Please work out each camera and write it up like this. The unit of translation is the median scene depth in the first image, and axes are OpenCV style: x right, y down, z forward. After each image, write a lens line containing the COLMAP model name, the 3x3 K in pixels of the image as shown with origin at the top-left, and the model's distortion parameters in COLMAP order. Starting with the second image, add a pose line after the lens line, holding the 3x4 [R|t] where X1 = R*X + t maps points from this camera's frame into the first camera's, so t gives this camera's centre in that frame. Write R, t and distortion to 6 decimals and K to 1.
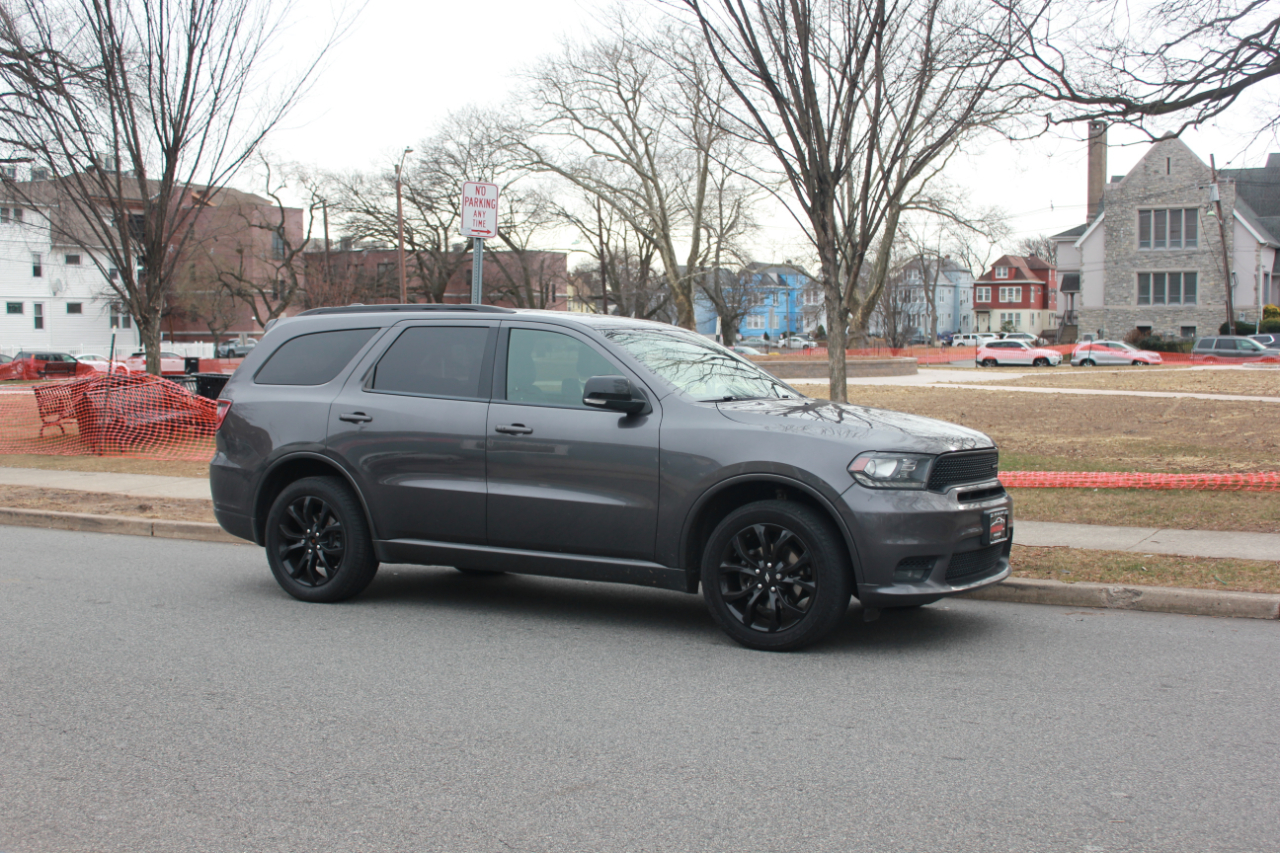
lens RADIAL K [[1731.1, 0, 655.7], [0, 1731.1, 428.3], [0, 0, 1]] dist [-0.107521, 0.058685]
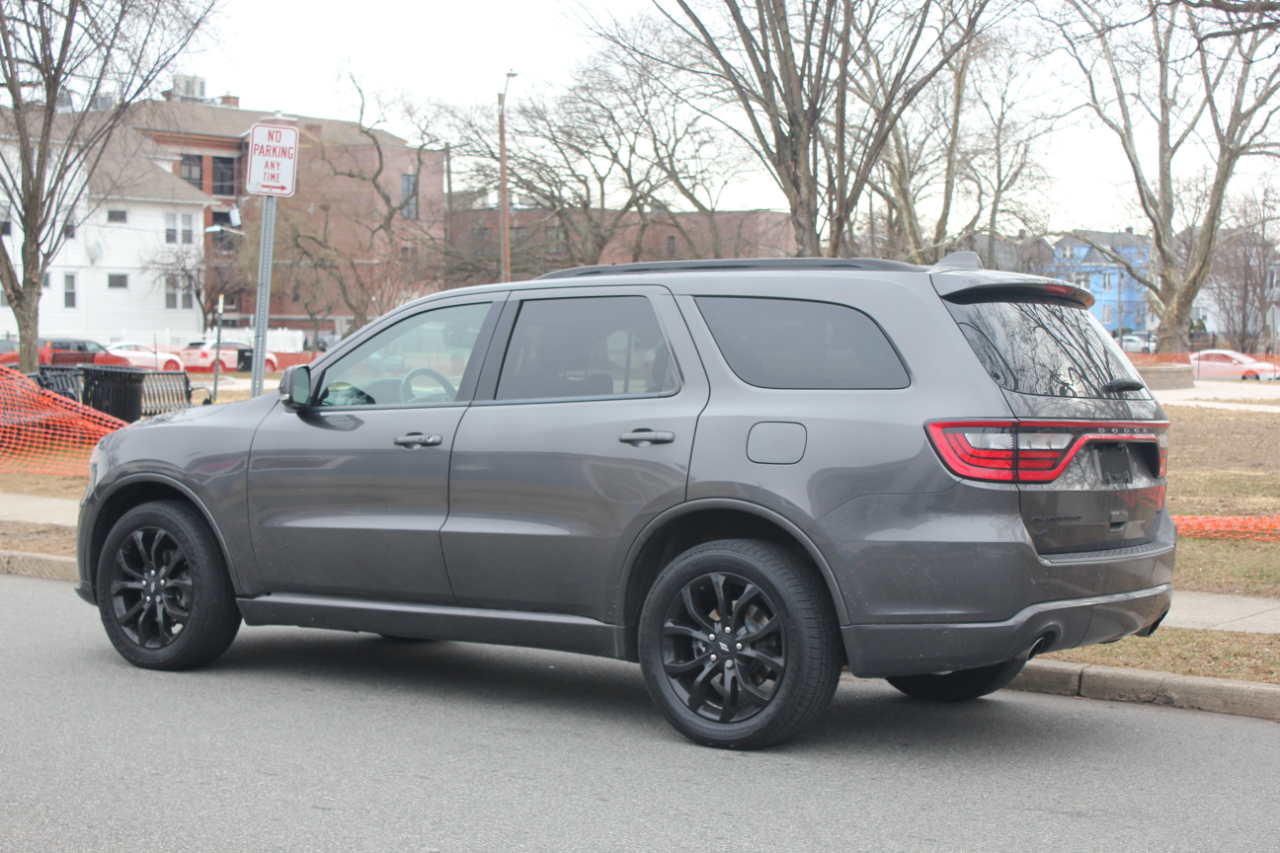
lens RADIAL K [[2457.1, 0, 640.0], [0, 2457.1, 426.5], [0, 0, 1]] dist [-0.016656, 0.016465]
pose [[0.985946, 0.021052, -0.165736, 0.056723], [-0.023459, 0.999646, -0.012580, 0.001395], [0.165412, 0.016291, 0.986090, -0.018947]]
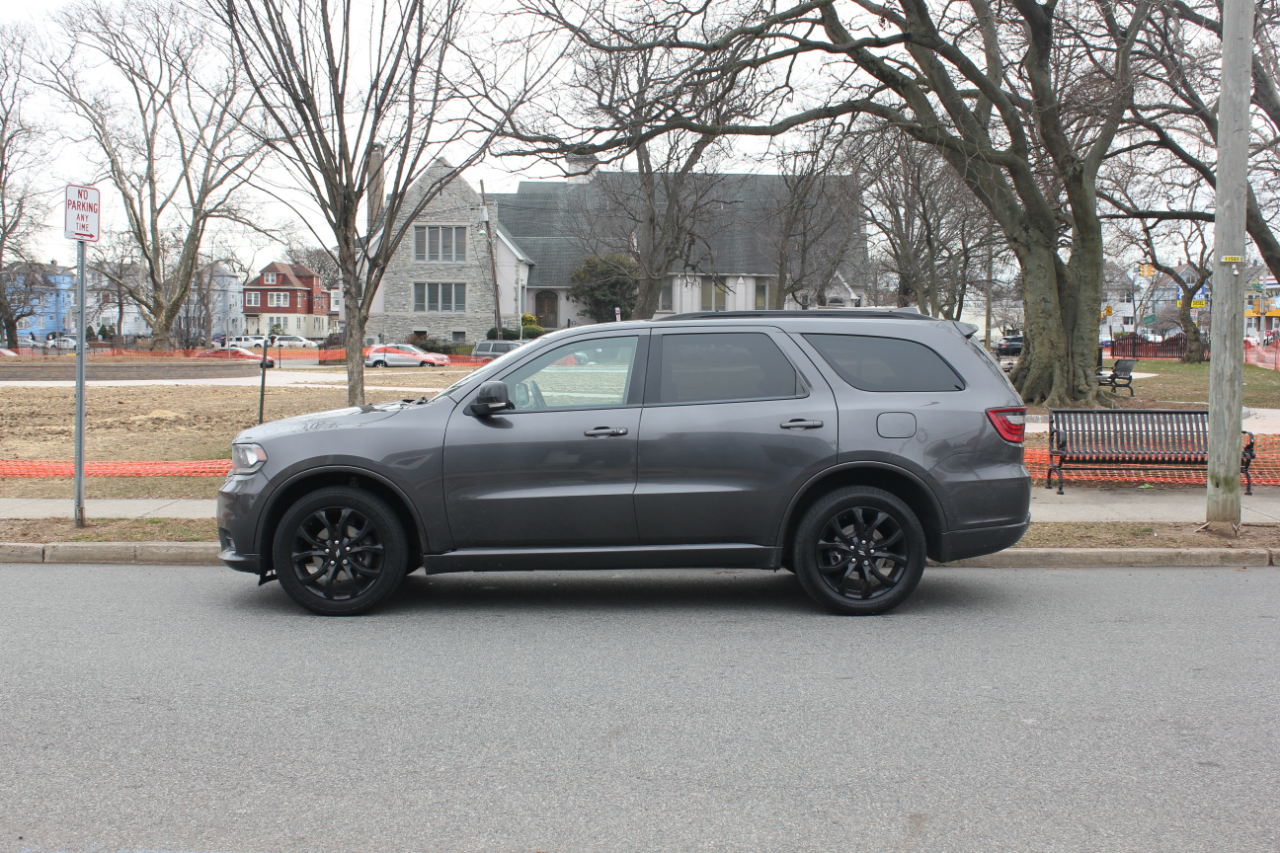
lens RADIAL K [[1641.8, 0, 640.0], [0, 1641.8, 426.5], [0, 0, 1]] dist [-0.055846, 0.018863]
pose [[0.850842, -0.016868, 0.525152, -0.157013], [0.015555, 0.999855, 0.006914, -0.002841], [-0.525192, 0.002286, 0.850981, 0.021582]]
